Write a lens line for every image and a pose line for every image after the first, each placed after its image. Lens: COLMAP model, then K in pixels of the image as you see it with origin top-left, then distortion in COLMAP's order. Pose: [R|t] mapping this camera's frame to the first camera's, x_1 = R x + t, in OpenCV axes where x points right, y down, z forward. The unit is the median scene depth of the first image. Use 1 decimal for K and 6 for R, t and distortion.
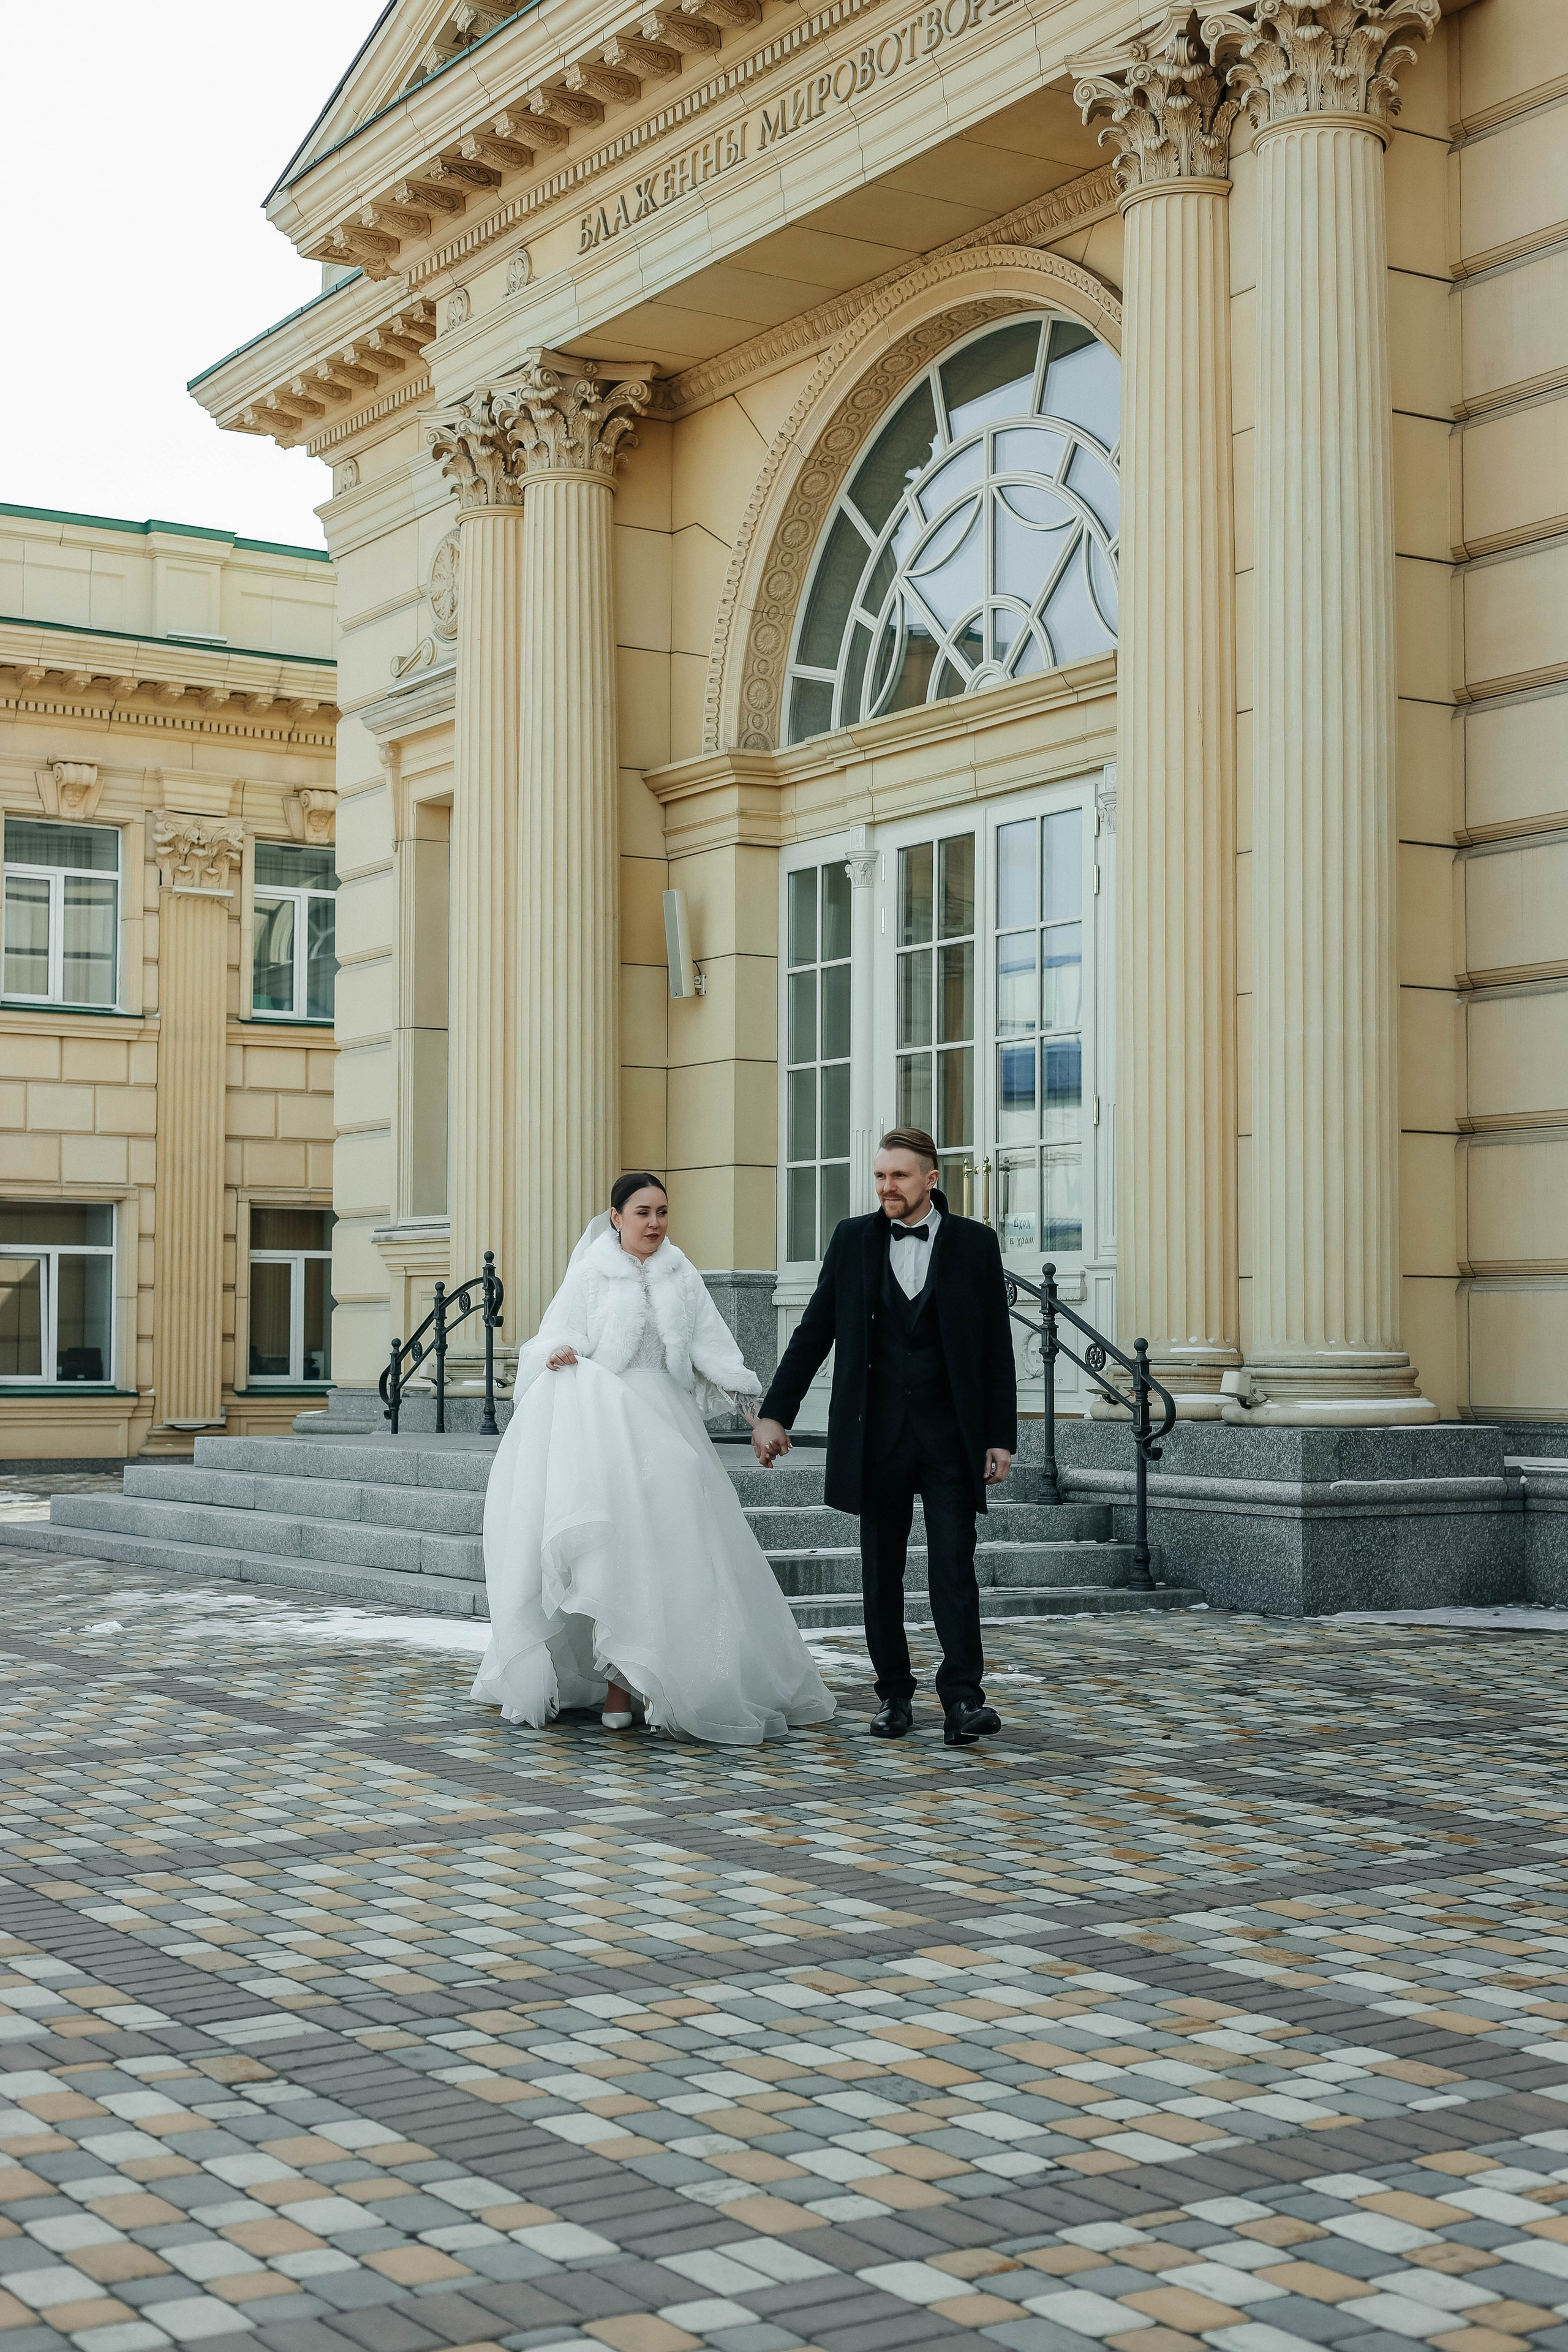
lens RADIAL K [[3254.1, 0, 784.8], [0, 3254.1, 1170.1], [0, 0, 1]] dist [0.090490, -0.350273]
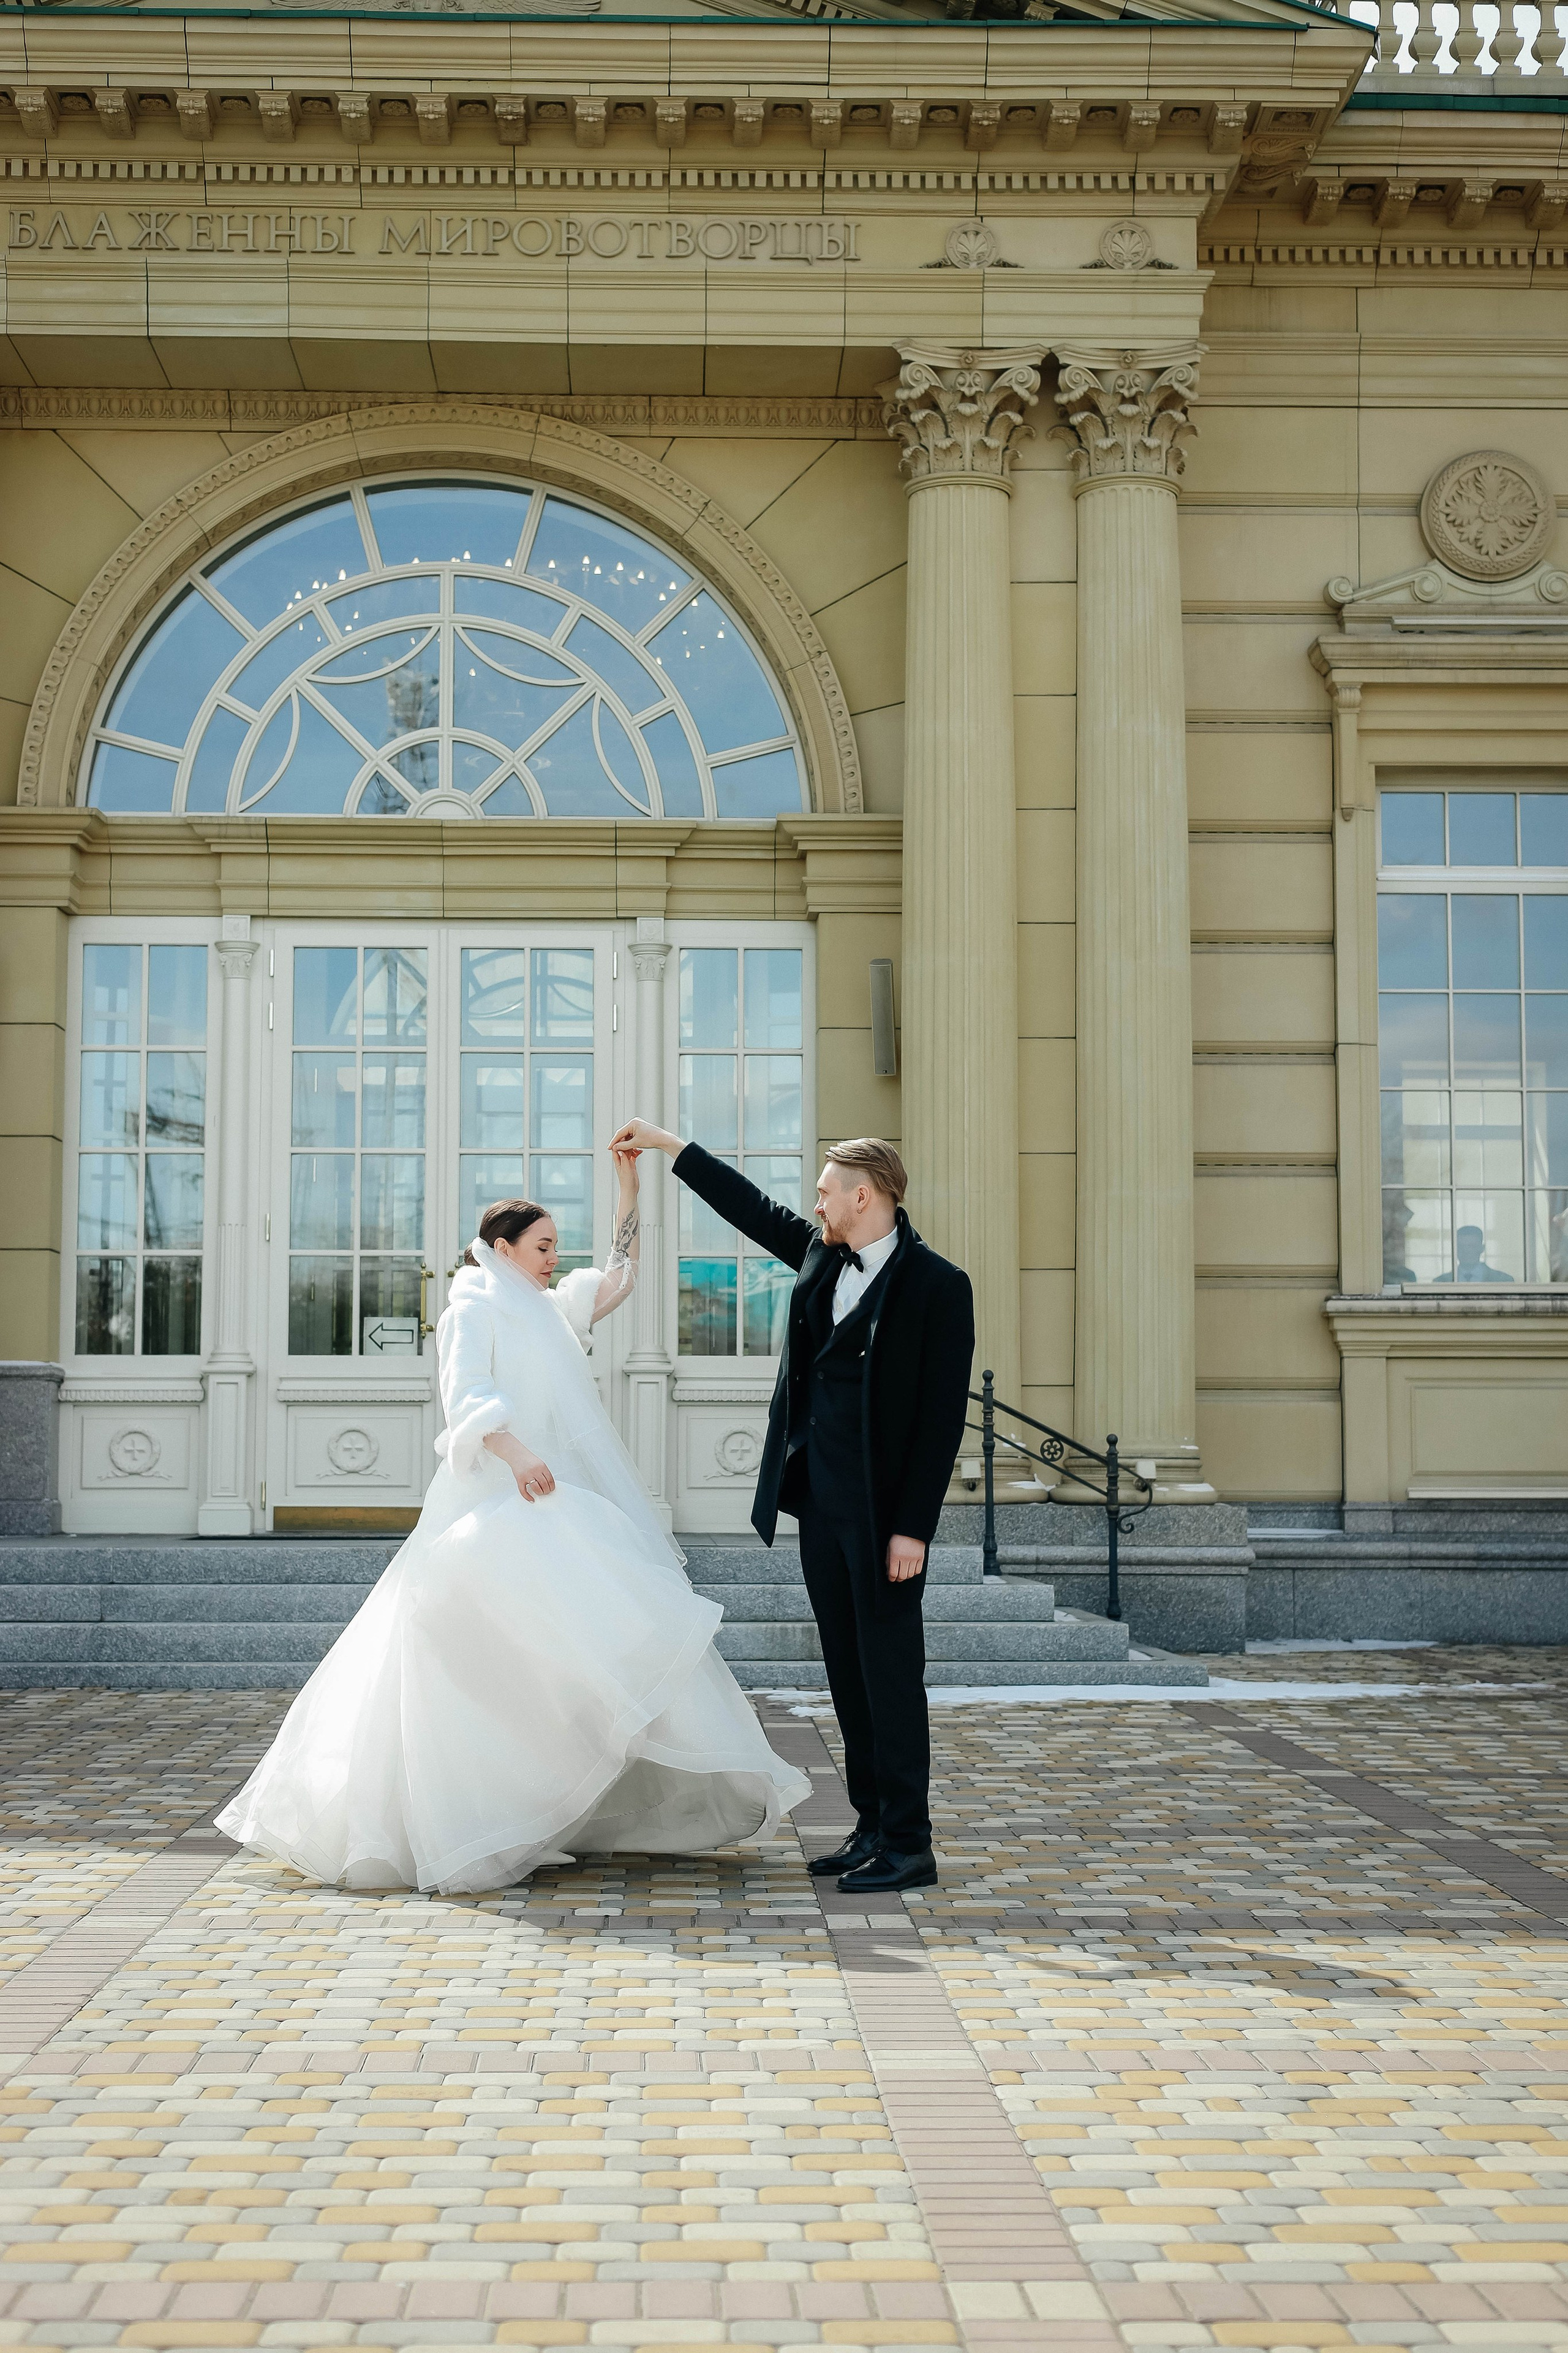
lens RADIAL K [[3451.8, 0, 782.9], [0, 3451.8, 1177.3], [0, 0, 1]] dist [0.047419, -0.127992]
pose [[0.508883, 0.073620, 0.857682, -0.775858], [-0.046602, 0.997231, -0.057948, 0.026047], [-0.859574, -0.010481, 0.510905, 0.319809]]
